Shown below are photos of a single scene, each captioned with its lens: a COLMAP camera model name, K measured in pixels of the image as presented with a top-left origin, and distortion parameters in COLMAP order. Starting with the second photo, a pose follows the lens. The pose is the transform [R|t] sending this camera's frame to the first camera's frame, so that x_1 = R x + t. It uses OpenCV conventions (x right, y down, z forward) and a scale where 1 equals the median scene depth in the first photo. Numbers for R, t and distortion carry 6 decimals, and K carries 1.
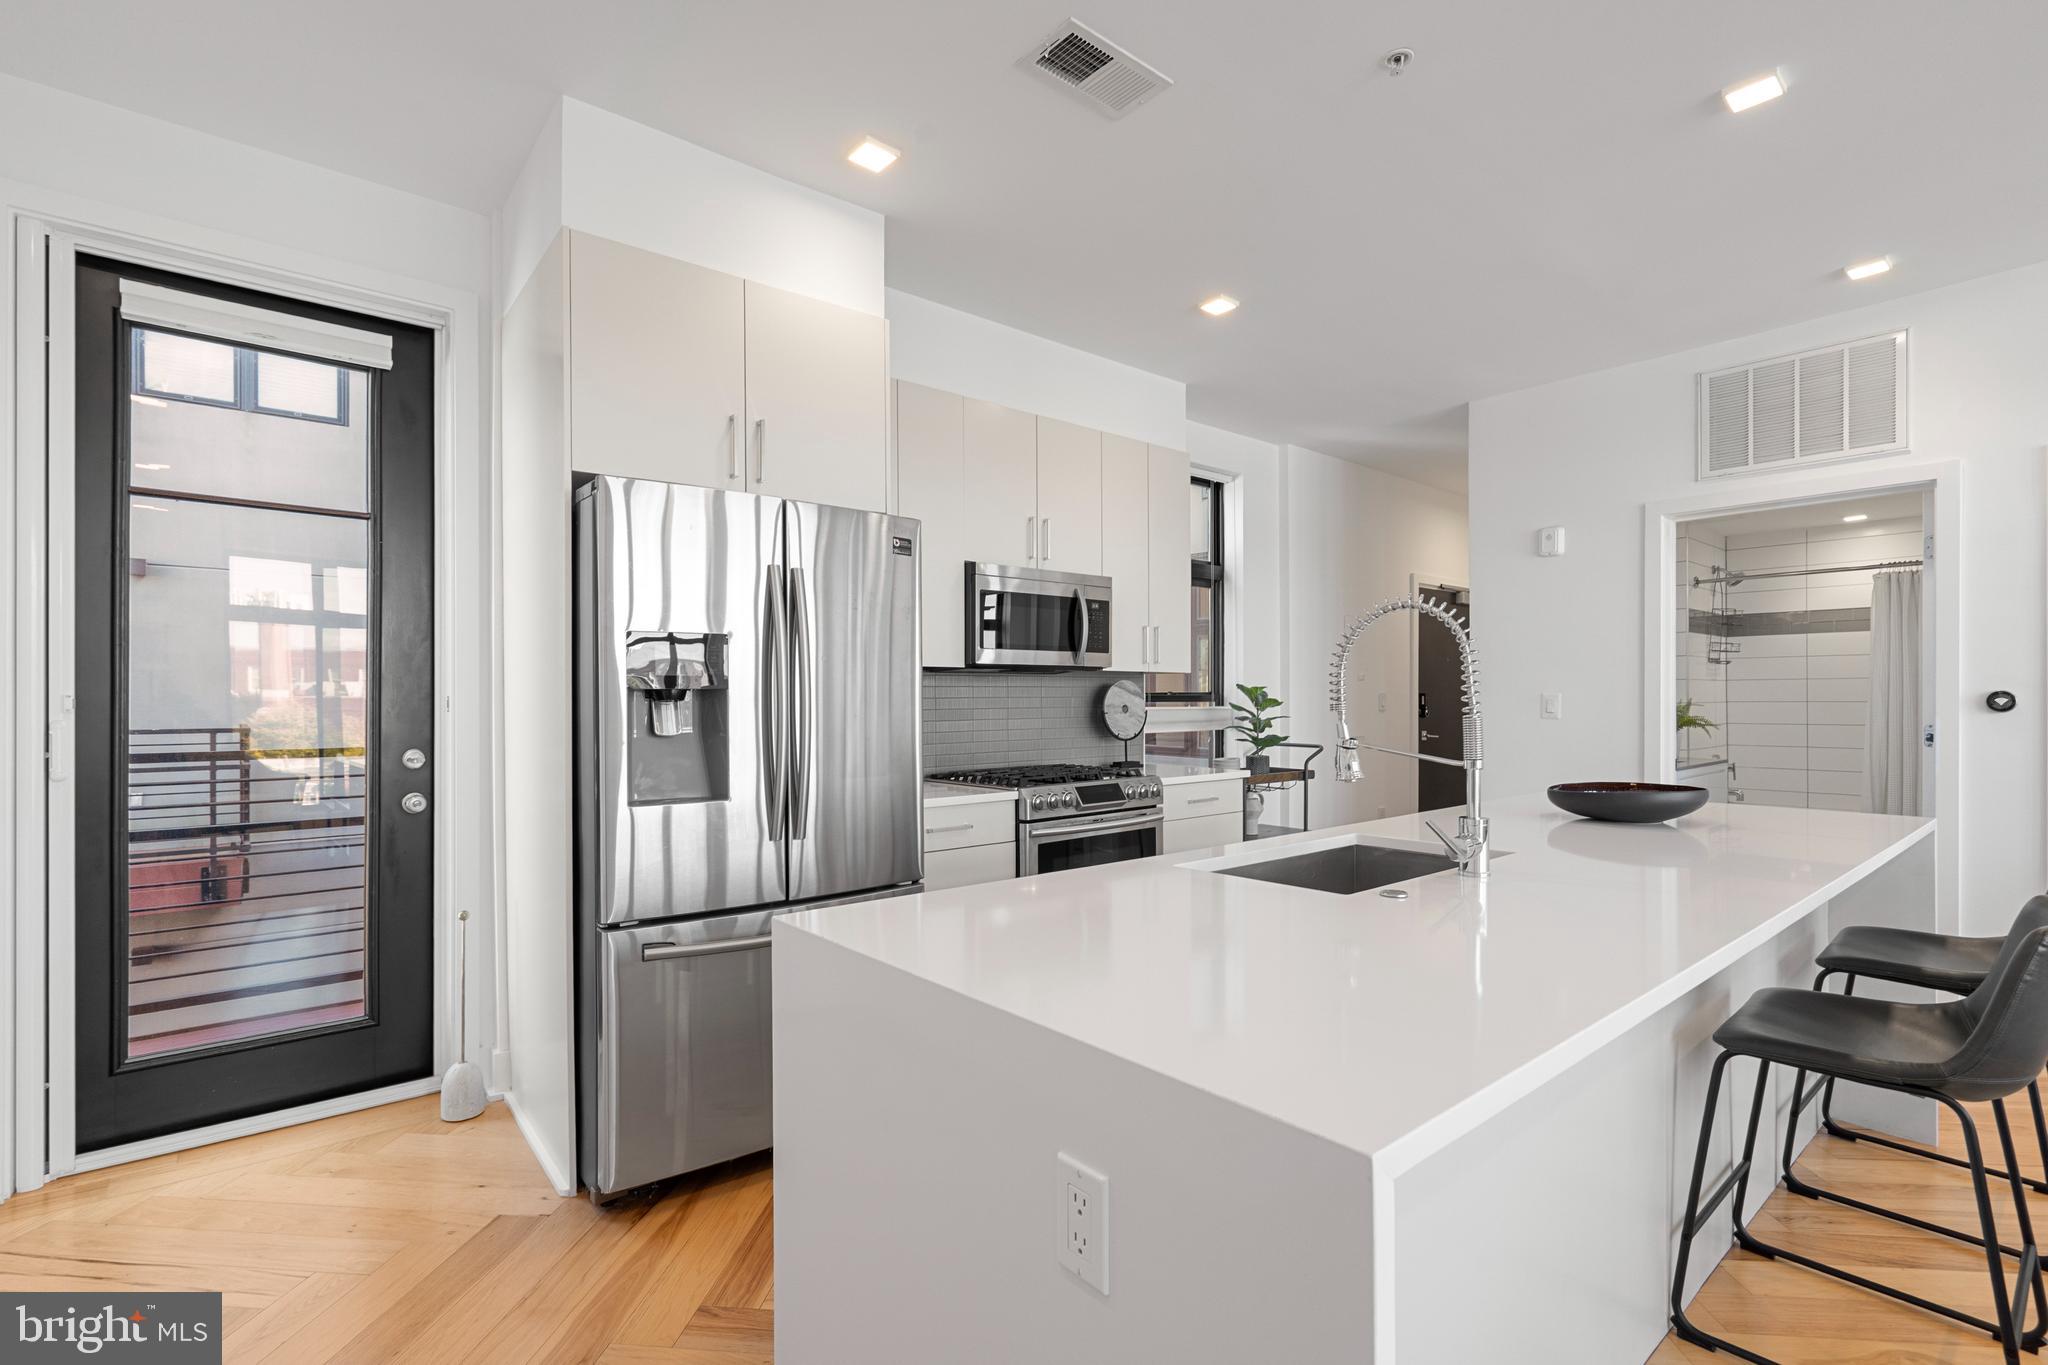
lens RADIAL K [[925.9, 0, 1021.8], [0, 925.9, 695.1], [0, 0, 1]] dist [0.001734, 0.000288]
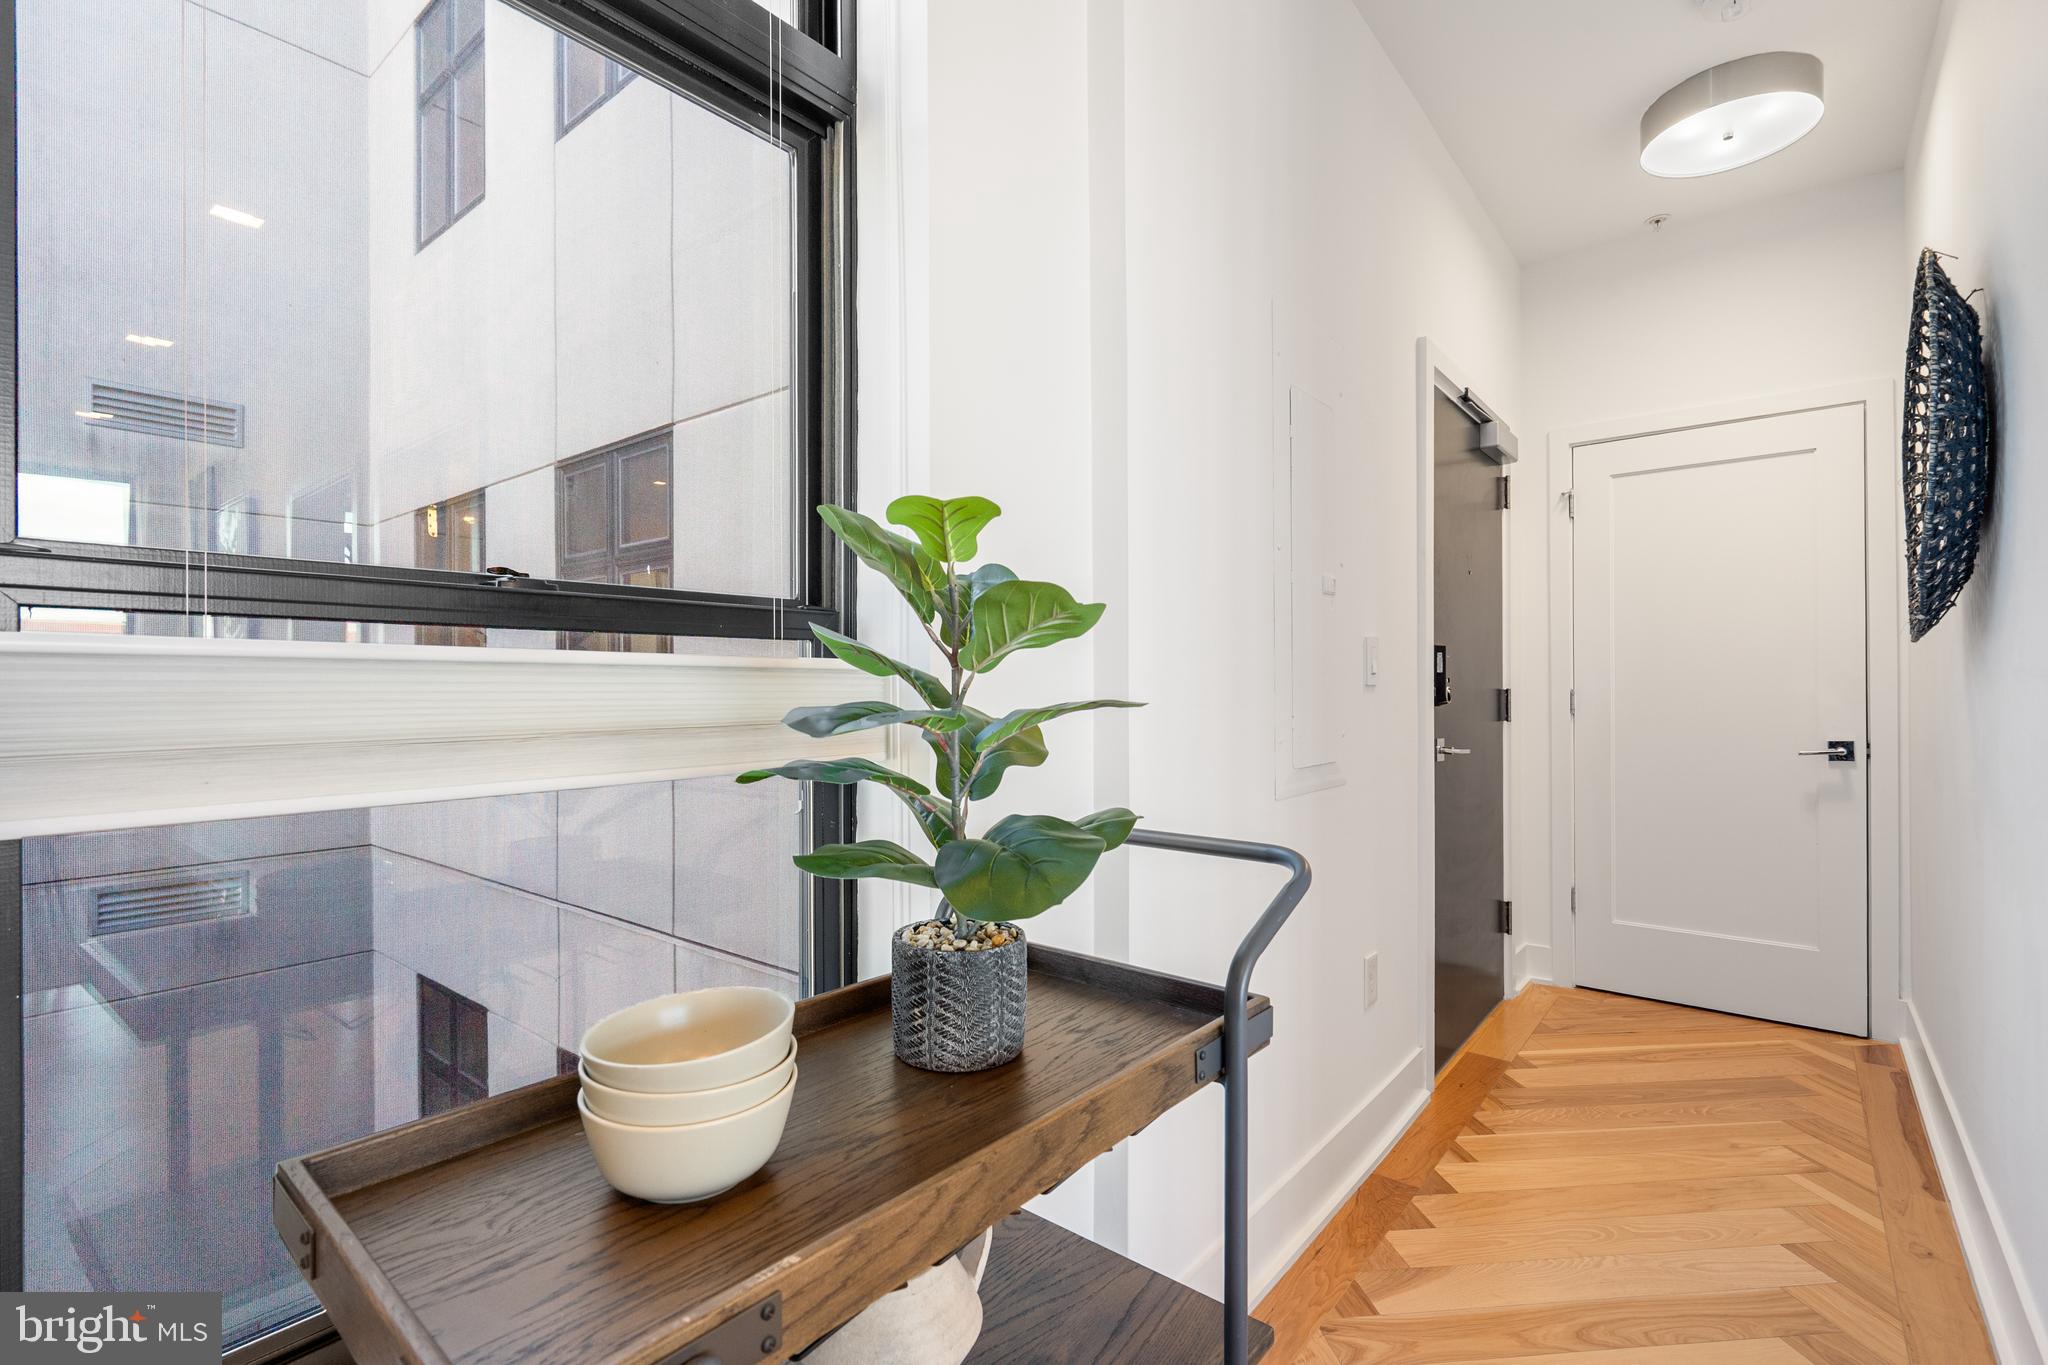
lens RADIAL K [[945.9, 0, 1015.4], [0, 945.9, 681.2], [0, 0, 1]] dist [0.001138, 0.000151]
pose [[0.983639, -0.002044, 0.180140, 0.232629], [0.002882, 0.999986, -0.004394, 0.019939], [-0.180129, 0.004841, 0.983631, 0.824466]]
